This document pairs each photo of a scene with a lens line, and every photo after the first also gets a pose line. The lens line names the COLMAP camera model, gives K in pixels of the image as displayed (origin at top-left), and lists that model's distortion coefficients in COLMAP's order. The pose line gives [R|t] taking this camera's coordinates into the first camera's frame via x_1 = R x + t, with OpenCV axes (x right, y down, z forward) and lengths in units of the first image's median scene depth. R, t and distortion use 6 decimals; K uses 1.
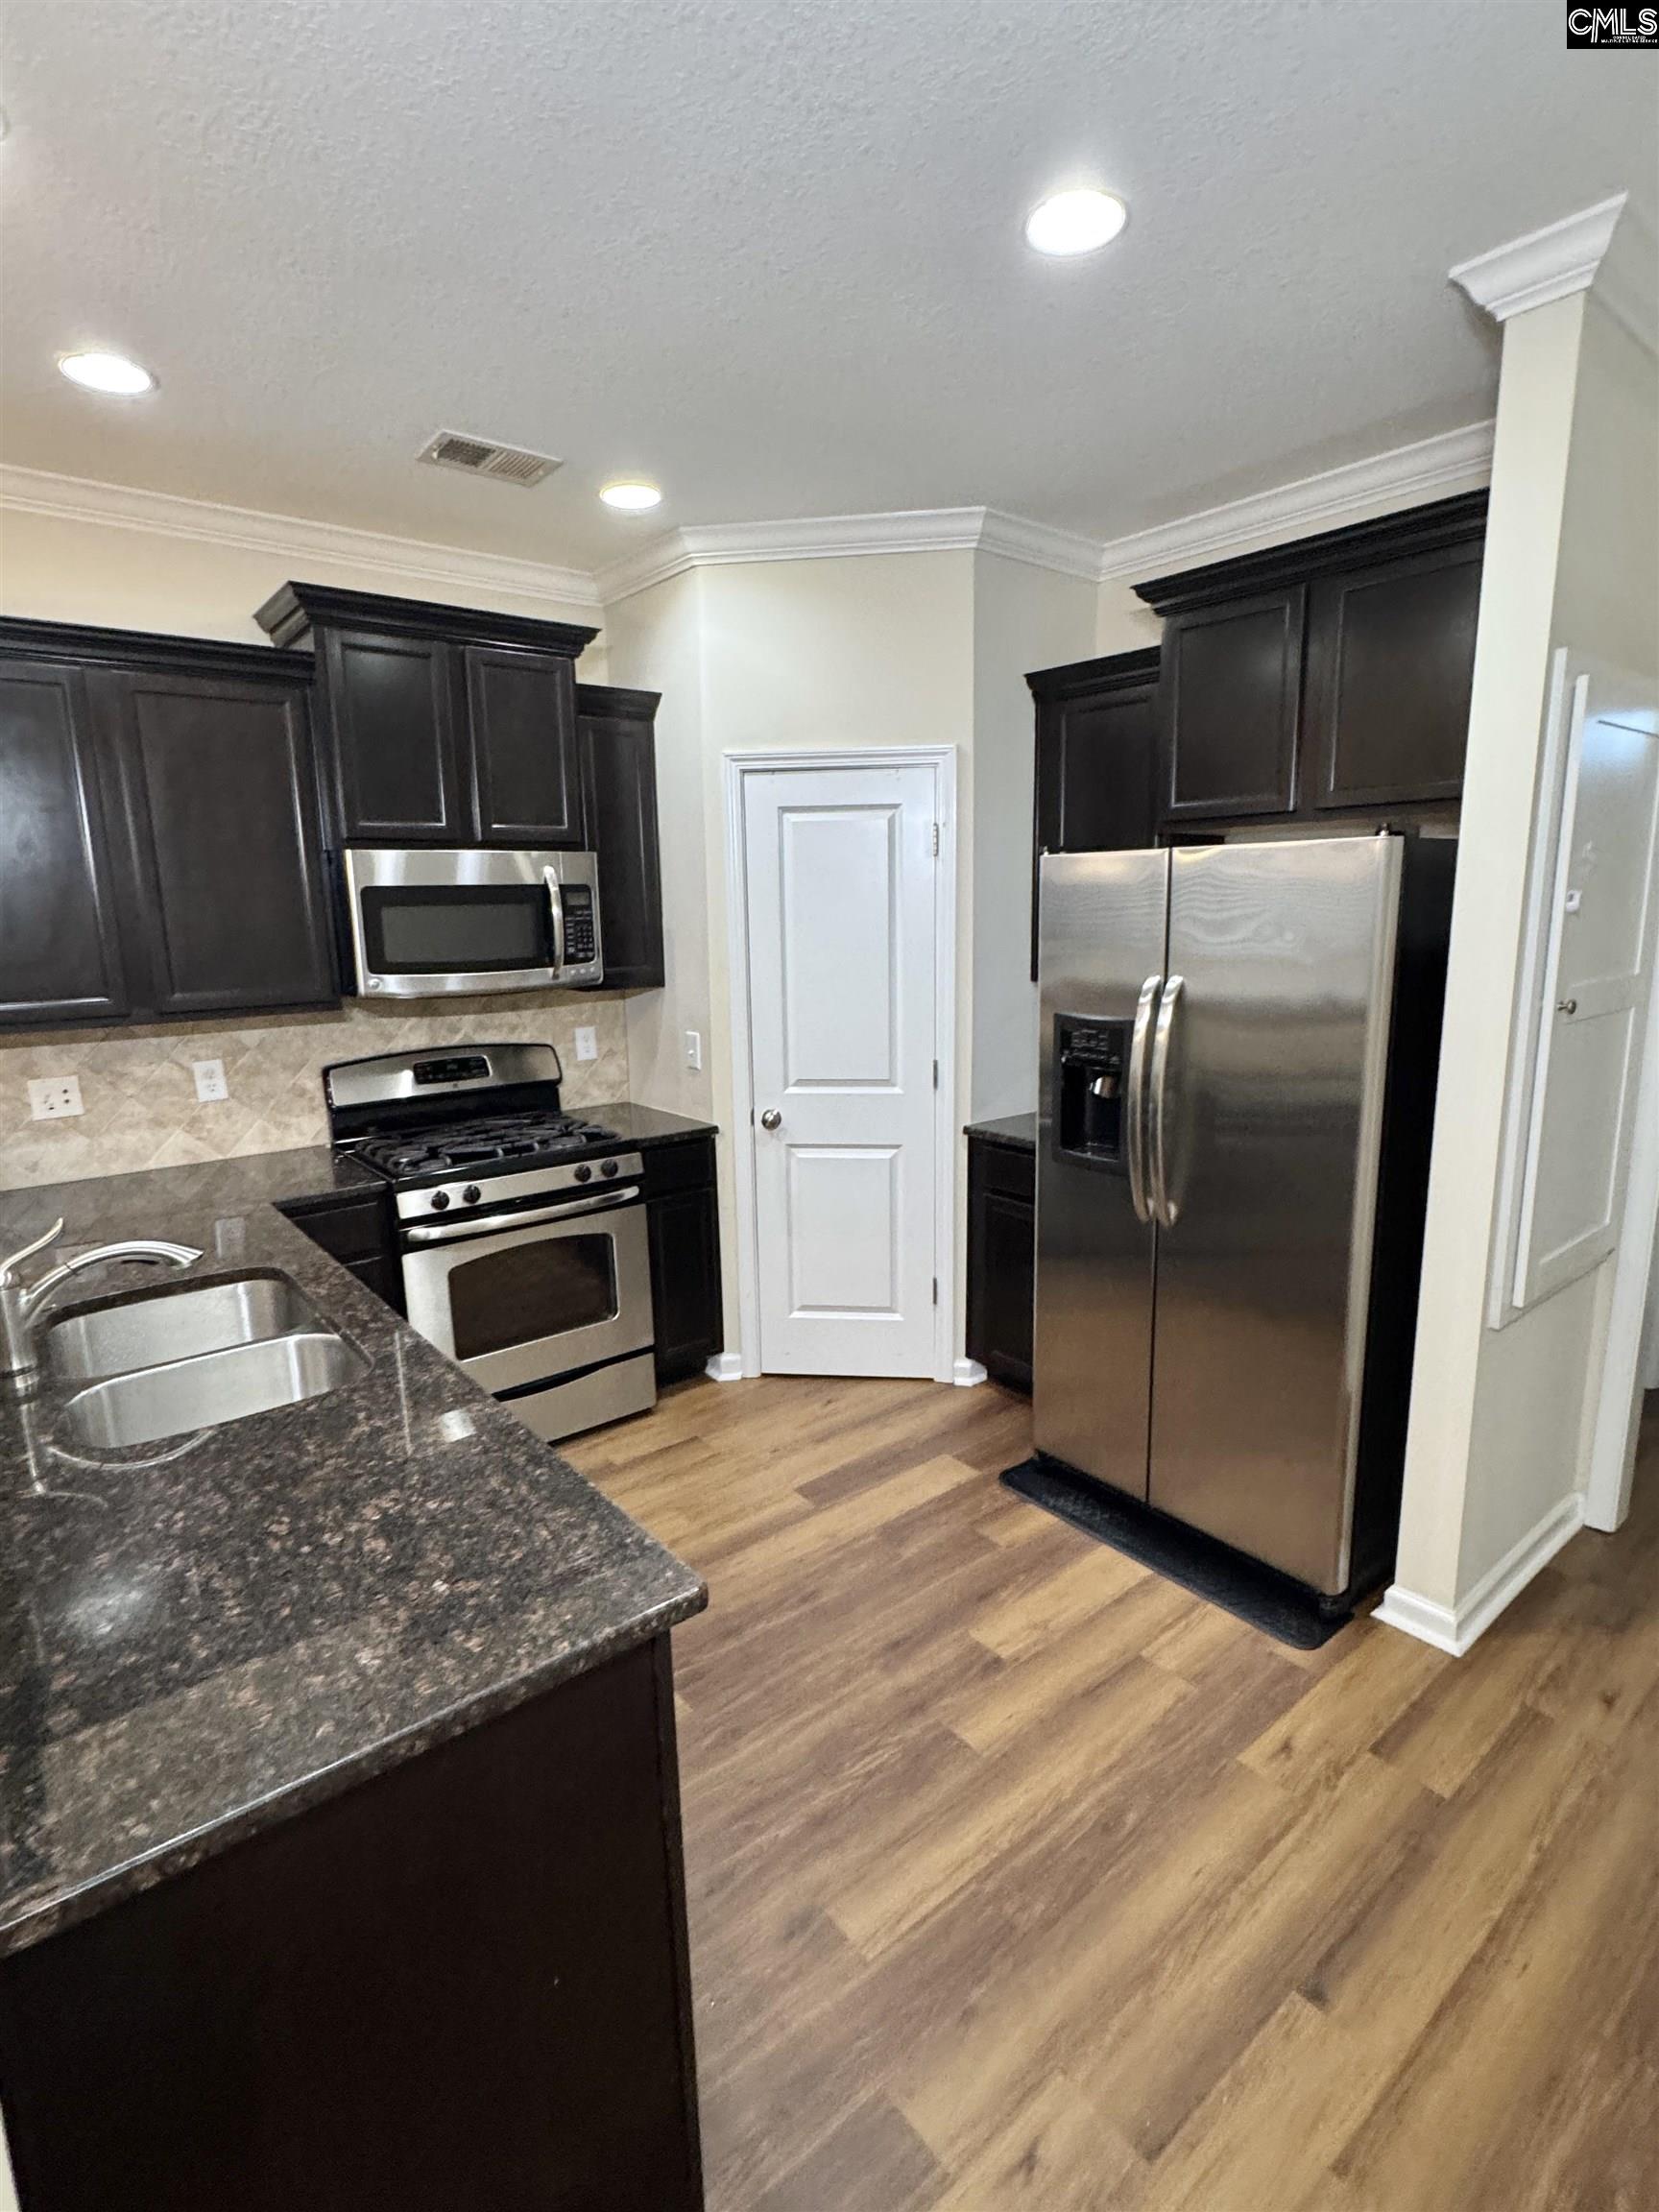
lens RADIAL K [[1087.2, 0, 829.5], [0, 1087.2, 1106.0], [0, 0, 1]] dist [-0.002538, -0.000201]
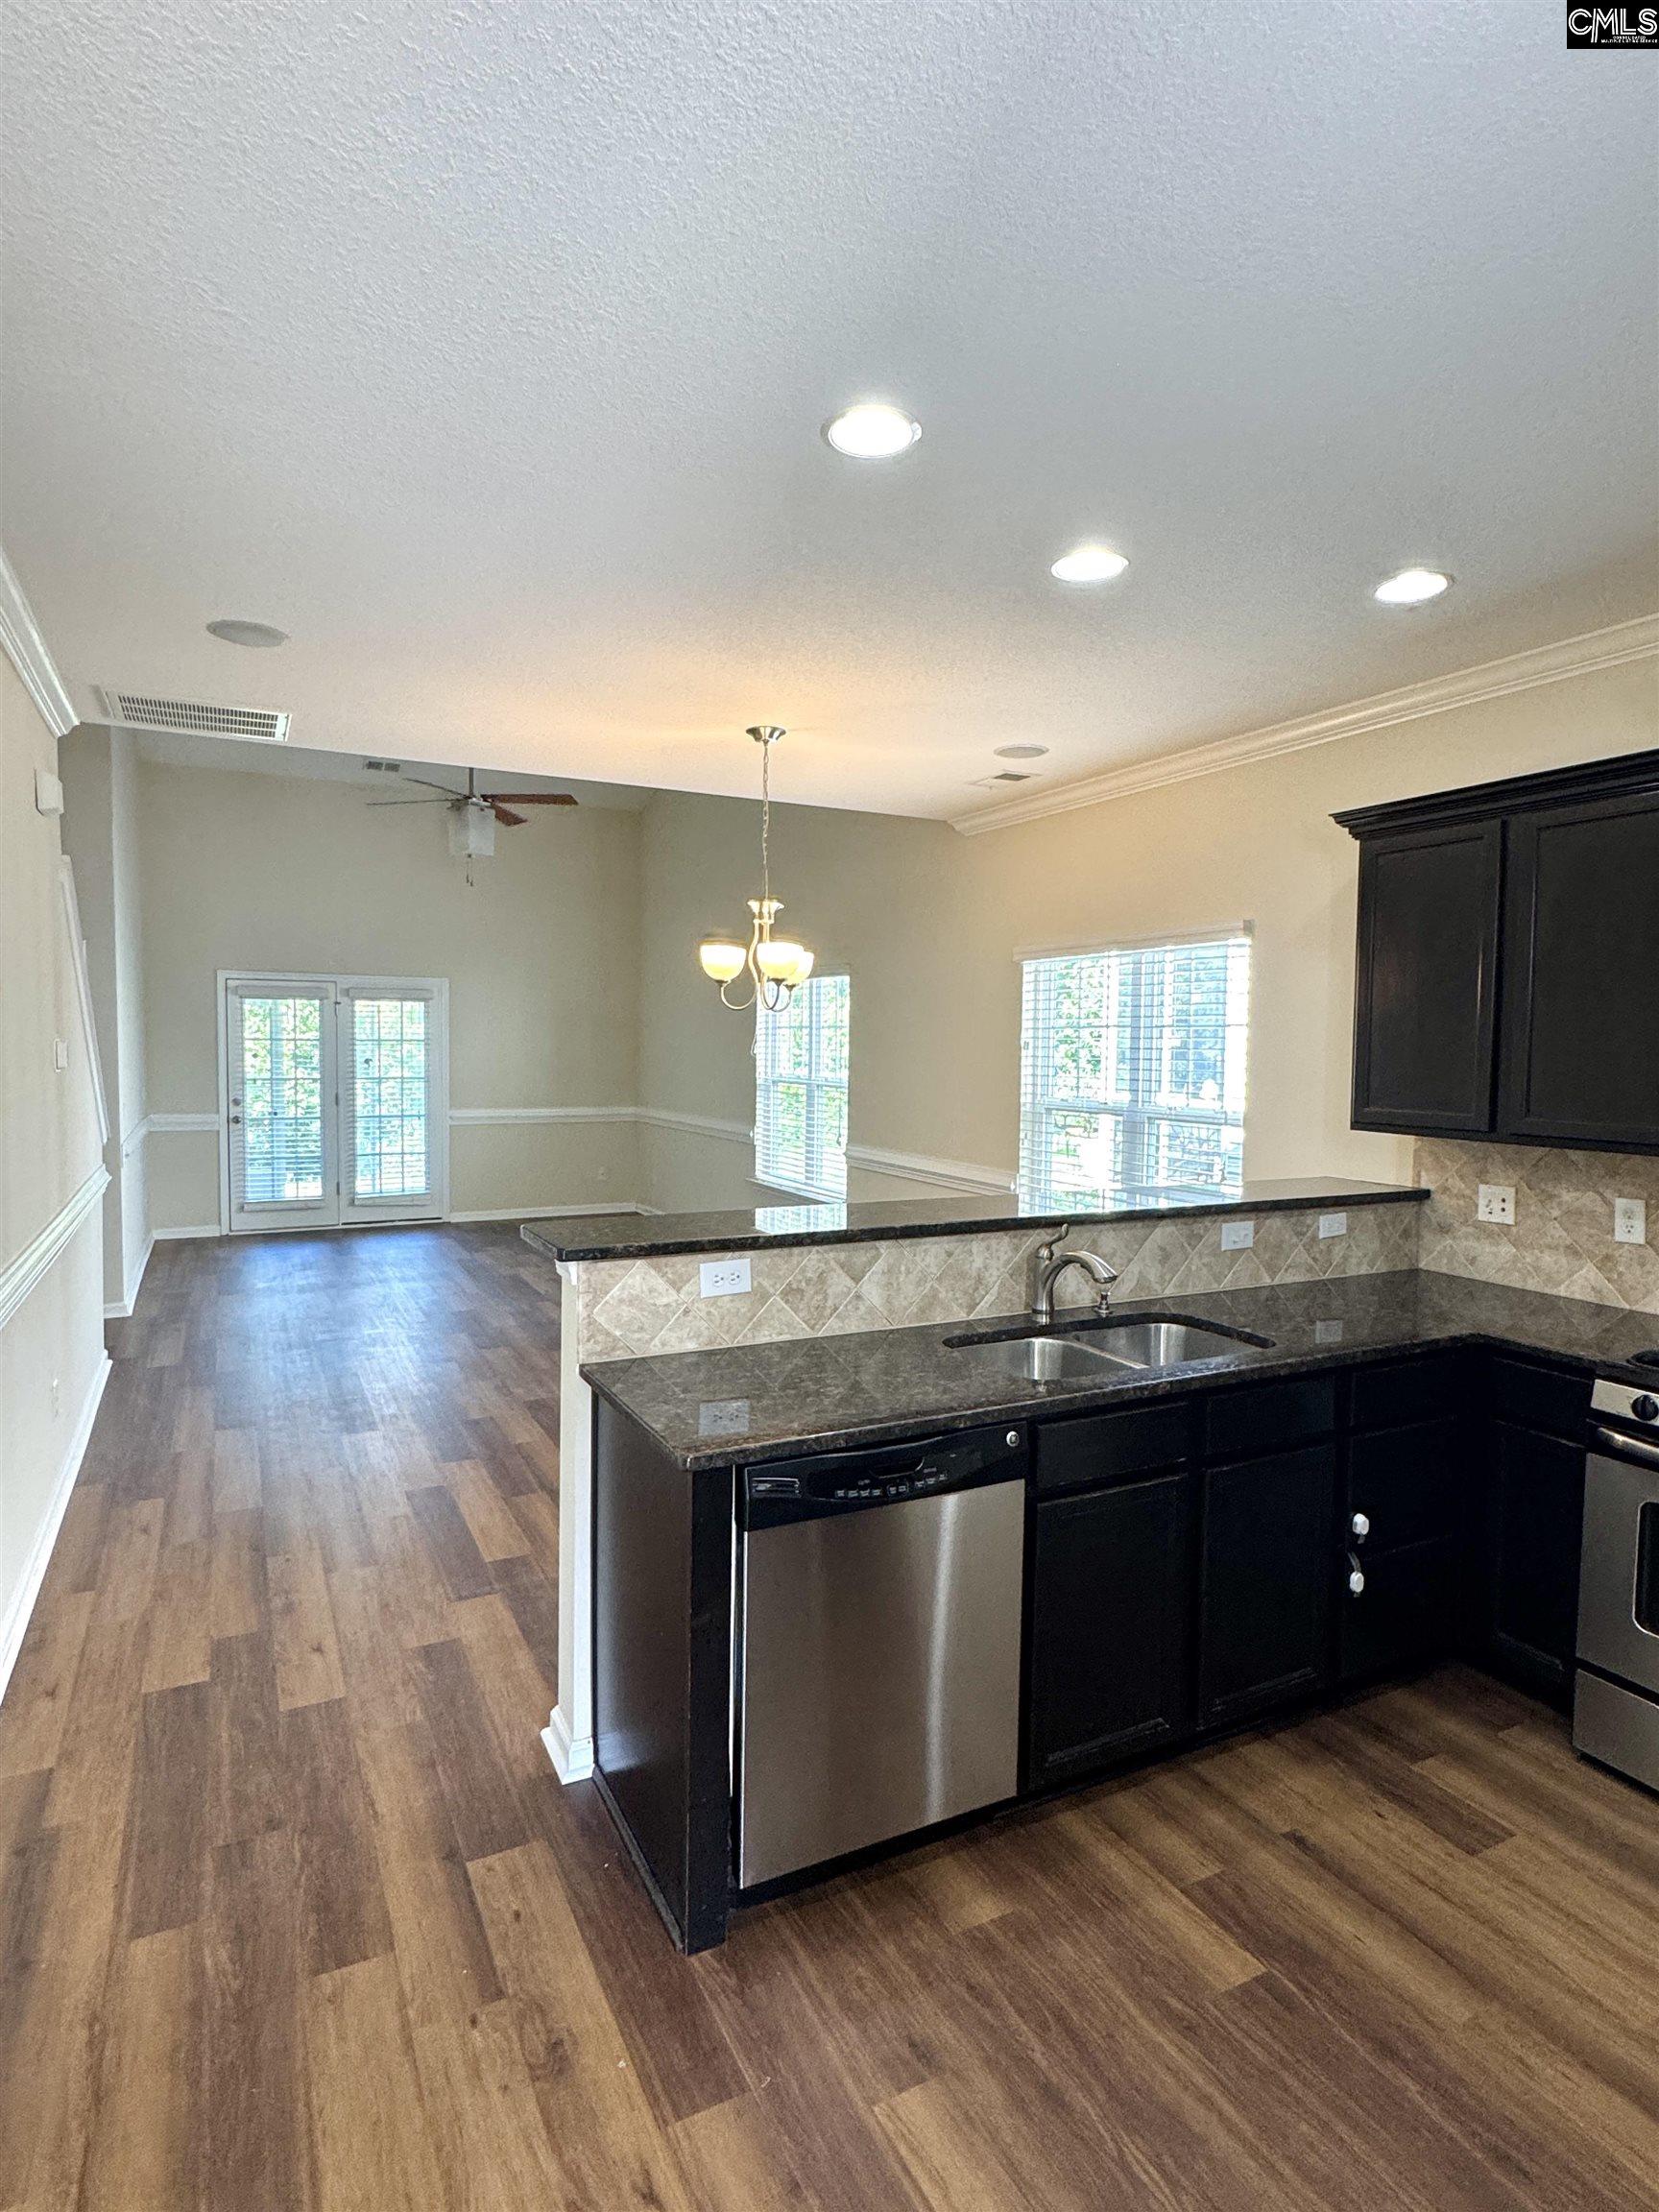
lens RADIAL K [[1172.6, 0, 825.3], [0, 1172.6, 1105.4], [0, 0, 1]] dist [0.000128, -0.000581]
pose [[-0.198535, 0.071632, -0.977473, 0.547691], [-0.191560, 0.975255, 0.110378, -0.102133], [0.961191, 0.209158, -0.179900, 0.528370]]
